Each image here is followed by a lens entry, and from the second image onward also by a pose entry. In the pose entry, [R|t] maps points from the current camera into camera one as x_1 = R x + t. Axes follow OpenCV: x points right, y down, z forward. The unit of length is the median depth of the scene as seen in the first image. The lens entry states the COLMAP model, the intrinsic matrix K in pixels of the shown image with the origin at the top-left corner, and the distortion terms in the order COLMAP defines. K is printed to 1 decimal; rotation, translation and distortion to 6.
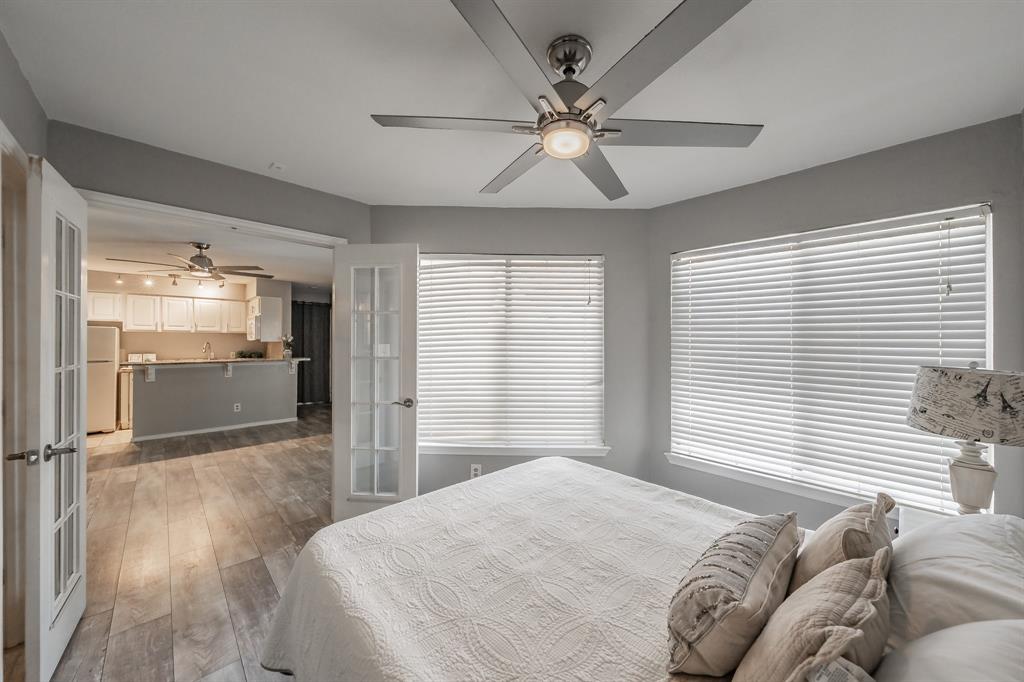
lens RADIAL K [[366.8, 0, 528.1], [0, 366.8, 340.9], [0, 0, 1]] dist [-0.002412, 0.000002]
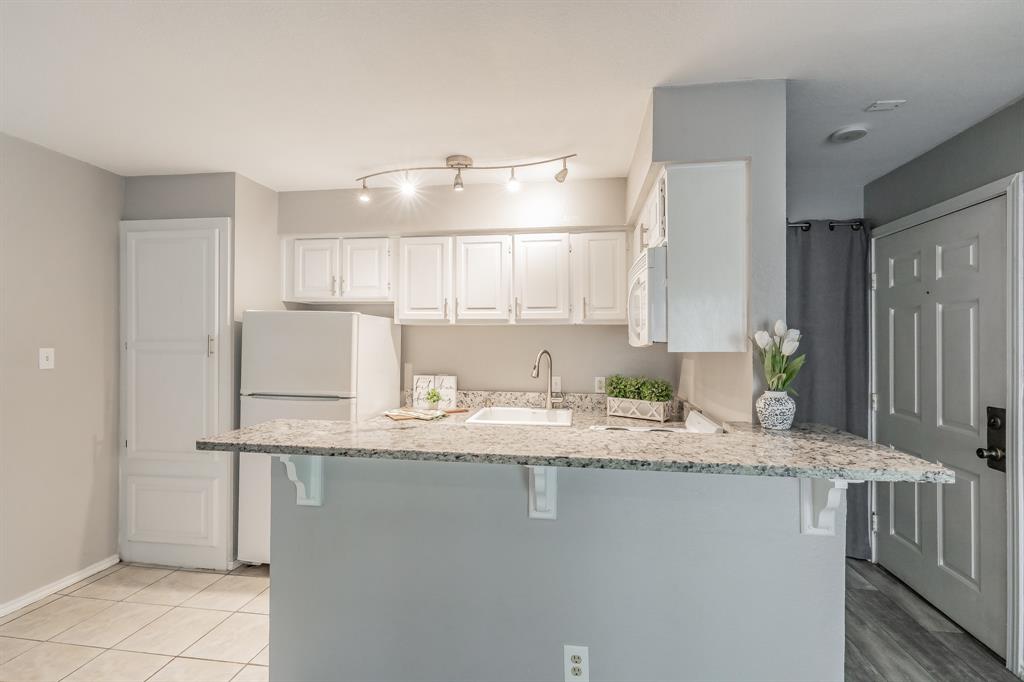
lens RADIAL K [[480.2, 0, 501.4], [0, 480.2, 337.8], [0, 0, 1]] dist [0.002378, -0.000570]
pose [[0.579018, -0.006093, -0.815292, -3.274407], [-0.004081, 0.999938, -0.010371, -0.024613], [0.815304, 0.009332, 0.578957, 4.450980]]
